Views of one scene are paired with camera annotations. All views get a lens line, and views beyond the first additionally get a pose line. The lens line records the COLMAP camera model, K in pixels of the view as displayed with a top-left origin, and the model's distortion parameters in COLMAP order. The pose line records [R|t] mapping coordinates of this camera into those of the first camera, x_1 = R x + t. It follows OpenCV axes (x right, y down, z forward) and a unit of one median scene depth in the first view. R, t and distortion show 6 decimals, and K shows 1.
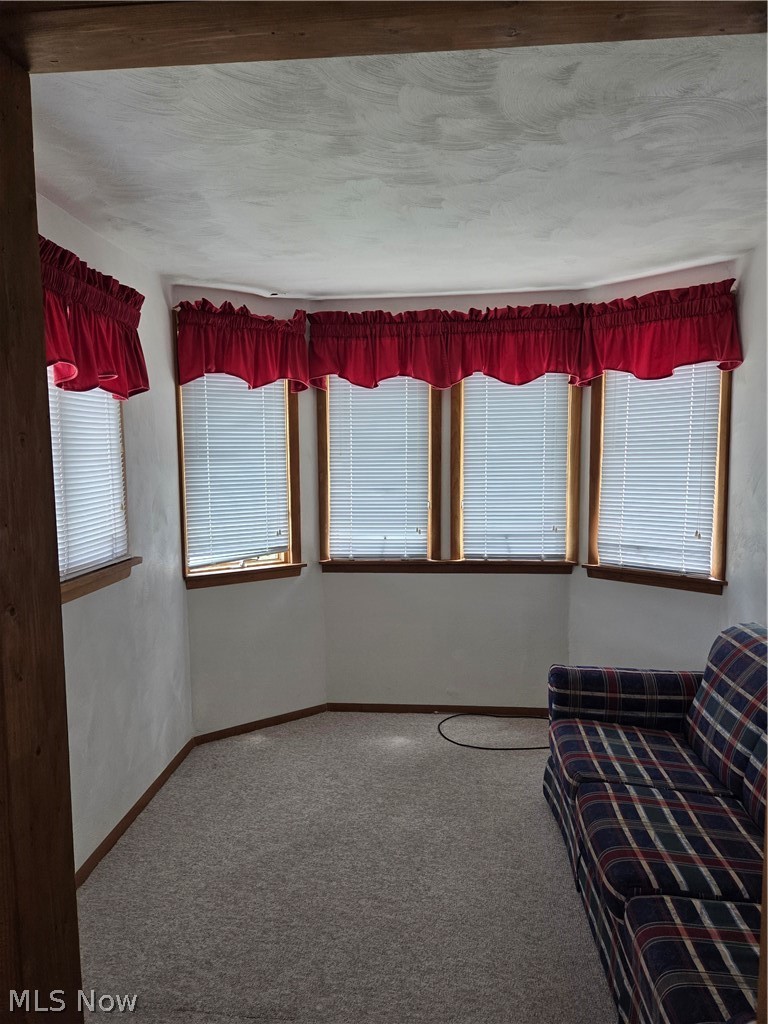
lens RADIAL K [[692.4, 0, 370.8], [0, 692.4, 511.9], [0, 0, 1]] dist [0.094654, -0.002425]
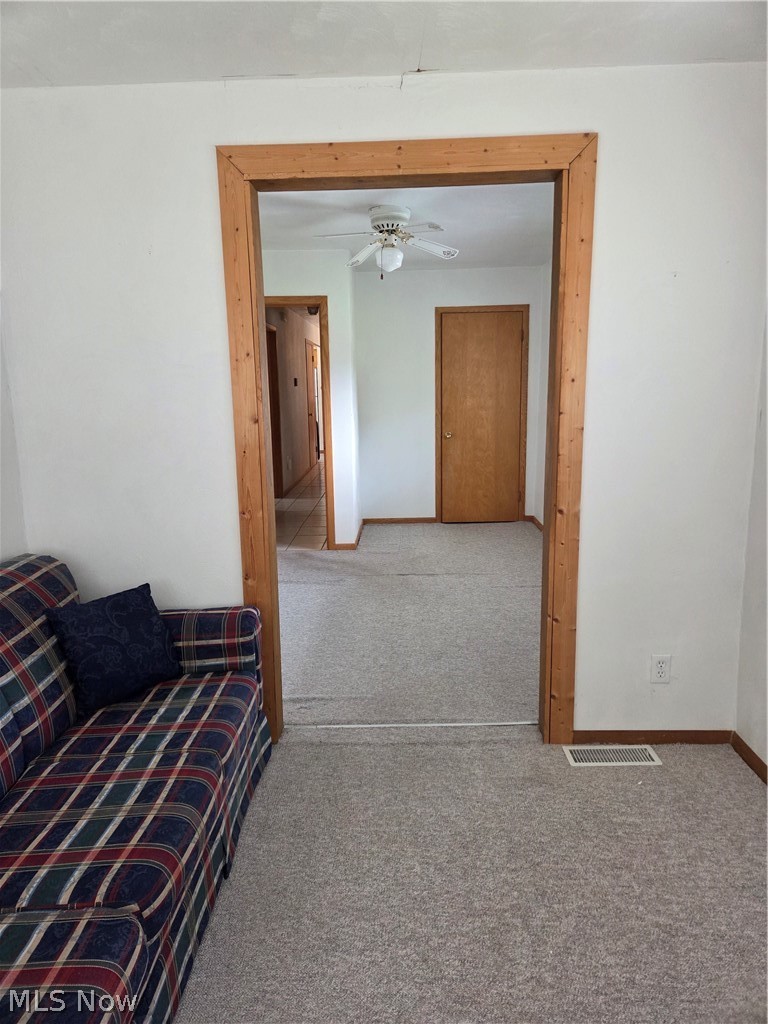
lens RADIAL K [[692.4, 0, 370.8], [0, 692.4, 511.9], [0, 0, 1]] dist [0.094654, -0.002425]
pose [[-0.998391, 0.025826, -0.050486, 0.085370], [0.010706, 0.960108, 0.279425, -0.048307], [0.055688, 0.278435, -0.958839, 0.938424]]
